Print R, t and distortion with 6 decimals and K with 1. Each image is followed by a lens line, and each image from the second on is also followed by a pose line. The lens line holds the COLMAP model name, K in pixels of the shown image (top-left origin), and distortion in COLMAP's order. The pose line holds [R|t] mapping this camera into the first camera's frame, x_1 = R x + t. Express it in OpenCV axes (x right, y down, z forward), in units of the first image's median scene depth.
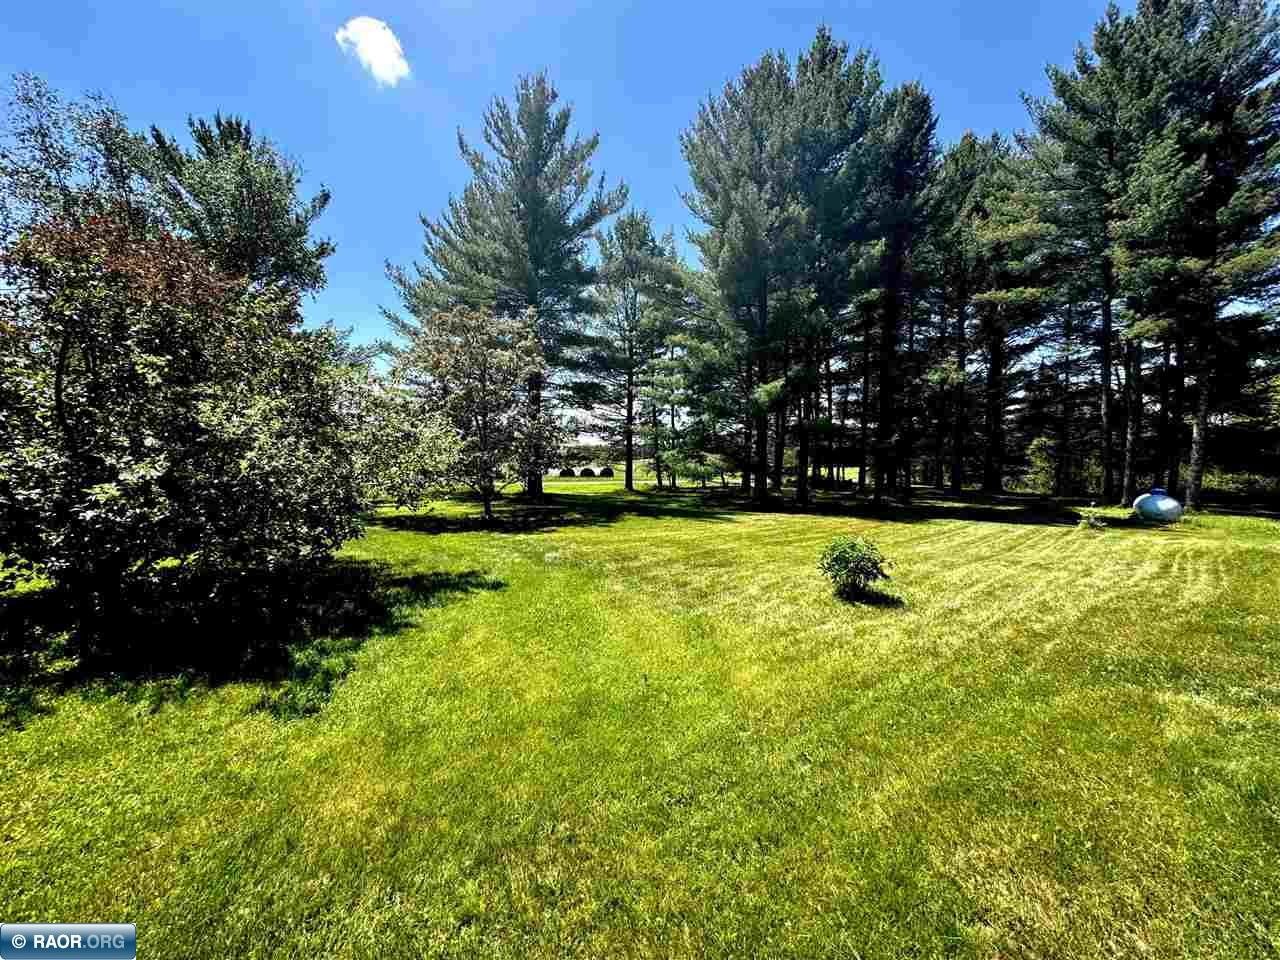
lens RADIAL K [[512.8, 0, 640.7], [0, 512.8, 480.0], [0, 0, 1]] dist [-0.003444, 0.000734]
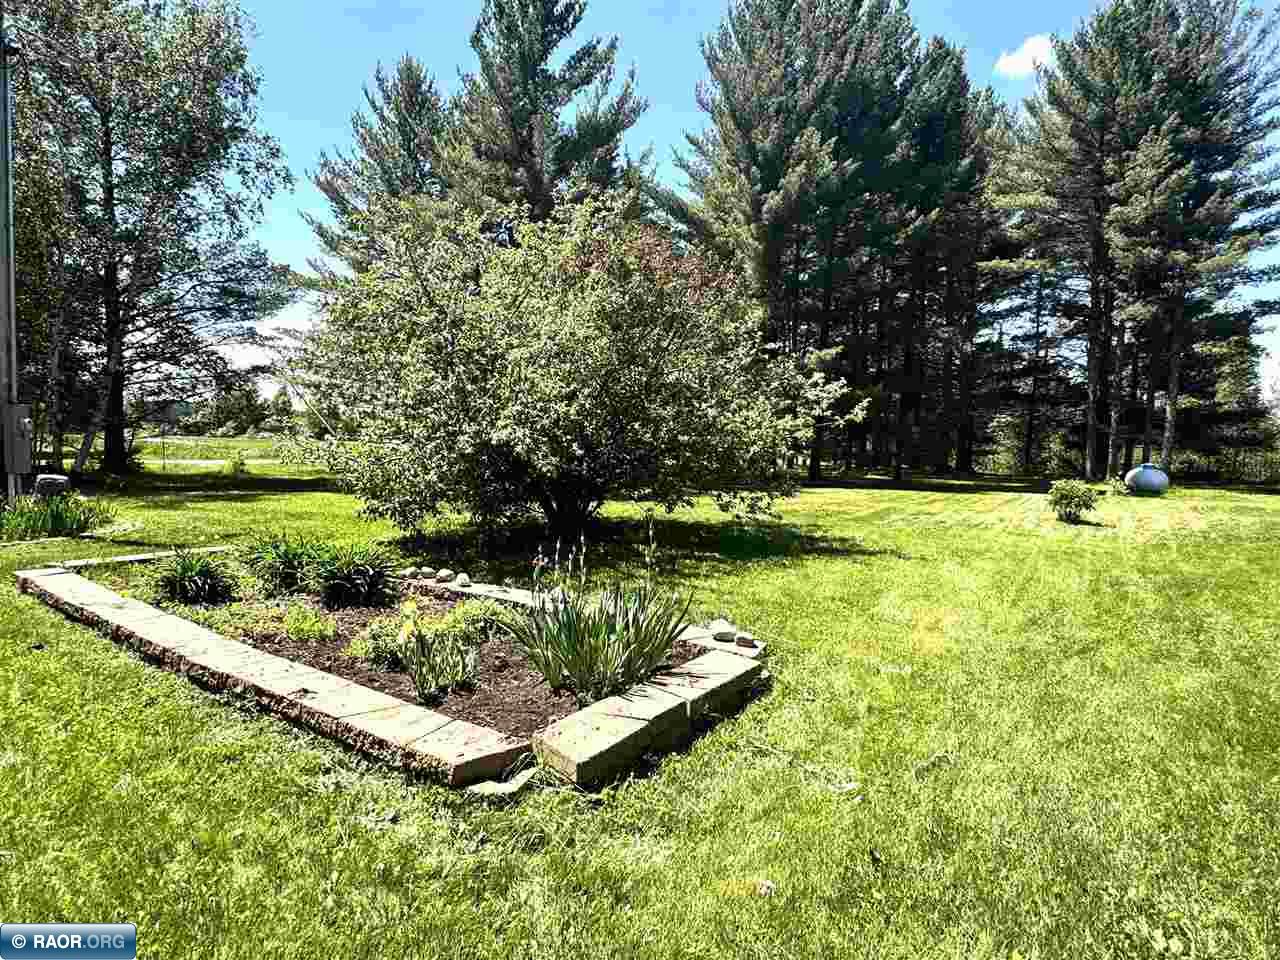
lens RADIAL K [[740.9, 0, 639.3], [0, 740.9, 478.8], [0, 0, 1]] dist [-0.000183, -0.000268]
pose [[0.961166, -0.001342, 0.275966, -0.401450], [-0.003913, 0.999821, 0.018491, 0.021626], [-0.275941, -0.018853, 0.960990, -0.182024]]
